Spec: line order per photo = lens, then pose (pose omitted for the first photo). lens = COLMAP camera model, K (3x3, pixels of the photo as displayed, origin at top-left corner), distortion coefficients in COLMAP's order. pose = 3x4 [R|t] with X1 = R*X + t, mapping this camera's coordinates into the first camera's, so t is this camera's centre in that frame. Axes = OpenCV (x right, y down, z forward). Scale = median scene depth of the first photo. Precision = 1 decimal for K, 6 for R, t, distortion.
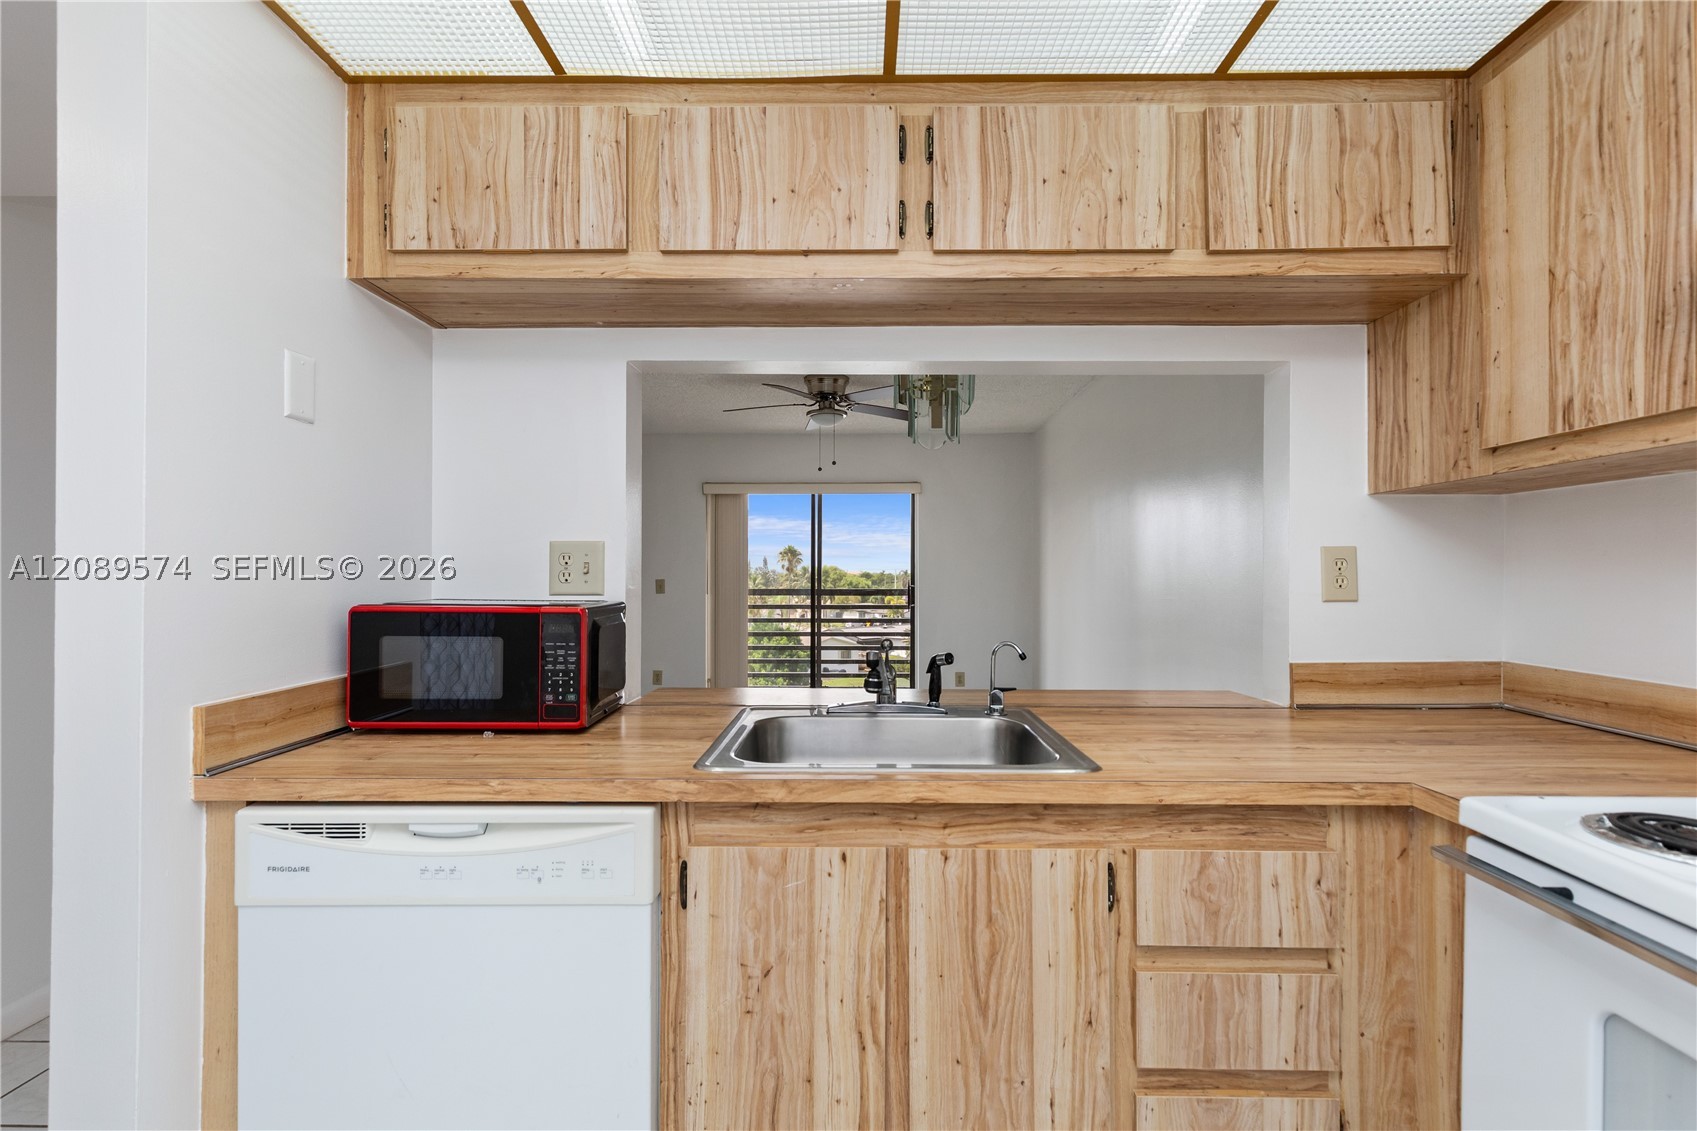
lens RADIAL K [[792.5, 0, 853.4], [0, 792.5, 572.1], [0, 0, 1]] dist [0.009701, -0.001657]
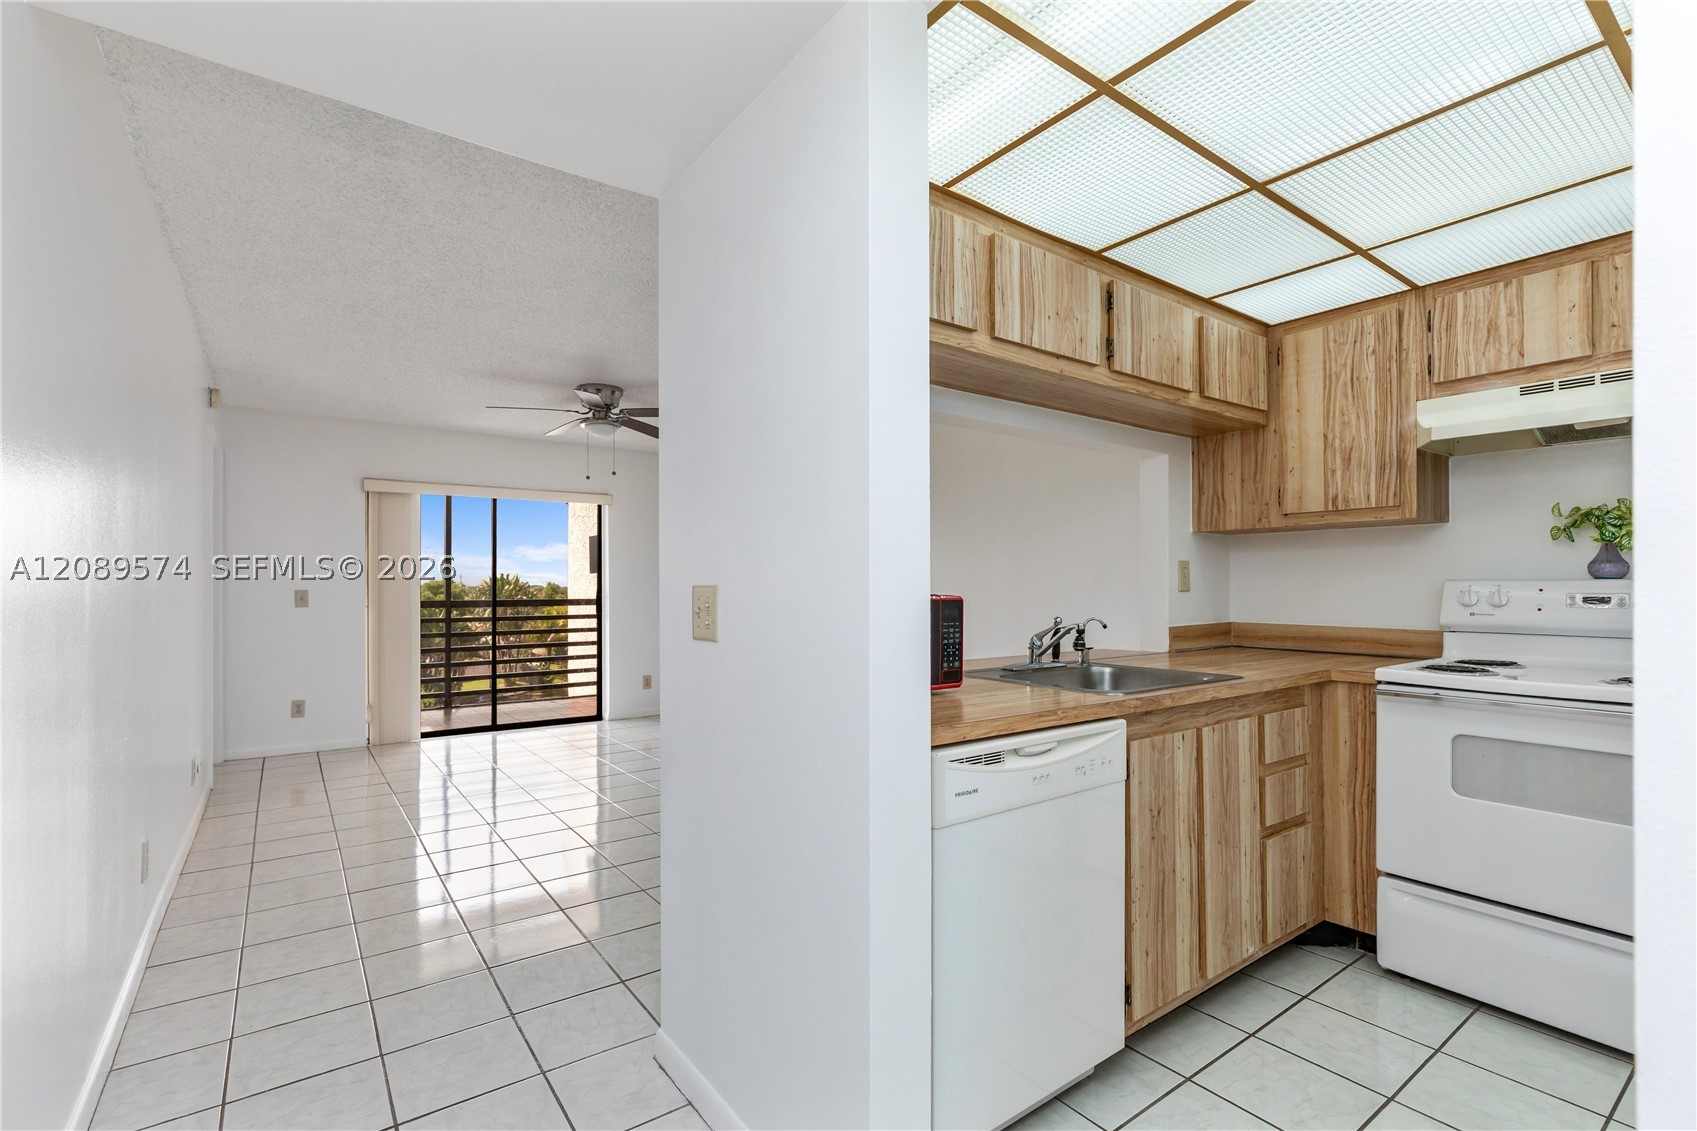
lens RADIAL K [[764.2, 0, 845.0], [0, 764.2, 587.4], [0, 0, 1]] dist [0.005042, -0.000352]
pose [[0.801906, -0.002926, 0.597443, -1.309968], [0.001904, 0.999995, 0.002343, 0.027804], [-0.597447, -0.000742, 0.801908, 0.097138]]
